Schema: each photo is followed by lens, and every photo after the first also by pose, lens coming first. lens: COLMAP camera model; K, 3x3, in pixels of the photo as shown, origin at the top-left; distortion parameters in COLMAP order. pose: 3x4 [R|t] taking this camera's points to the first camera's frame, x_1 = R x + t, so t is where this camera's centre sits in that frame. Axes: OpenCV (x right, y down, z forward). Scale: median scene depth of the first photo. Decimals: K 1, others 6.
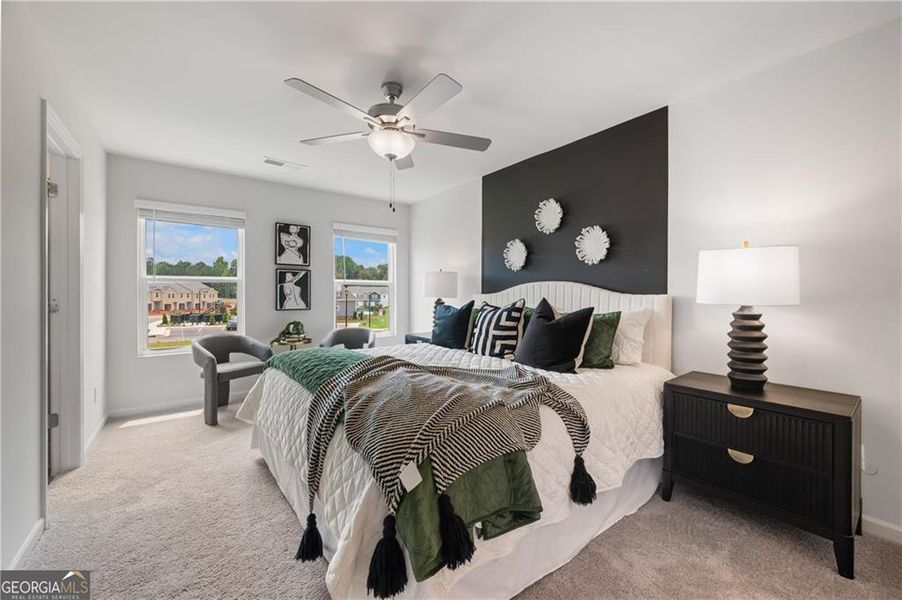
lens RADIAL K [[375.7, 0, 453.5], [0, 375.7, 299.1], [0, 0, 1]] dist [0.000311, -0.000058]
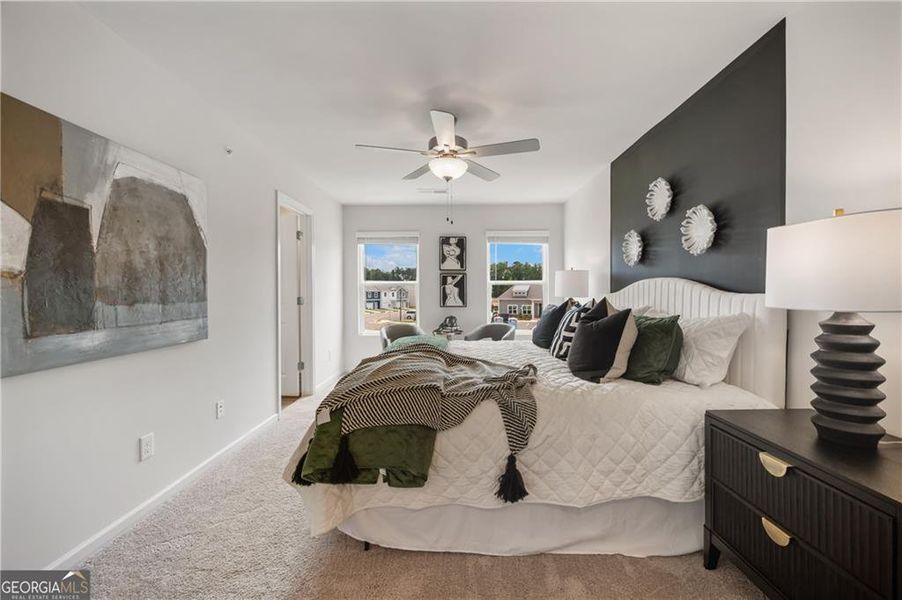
lens RADIAL K [[378.6, 0, 449.6], [0, 378.6, 302.3], [0, 0, 1]] dist [0.000065, -0.000173]
pose [[0.766460, 0.011759, -0.642185, 0.460210], [-0.004636, 0.999908, 0.012777, -0.001583], [0.642276, -0.006816, 0.766443, 0.062971]]
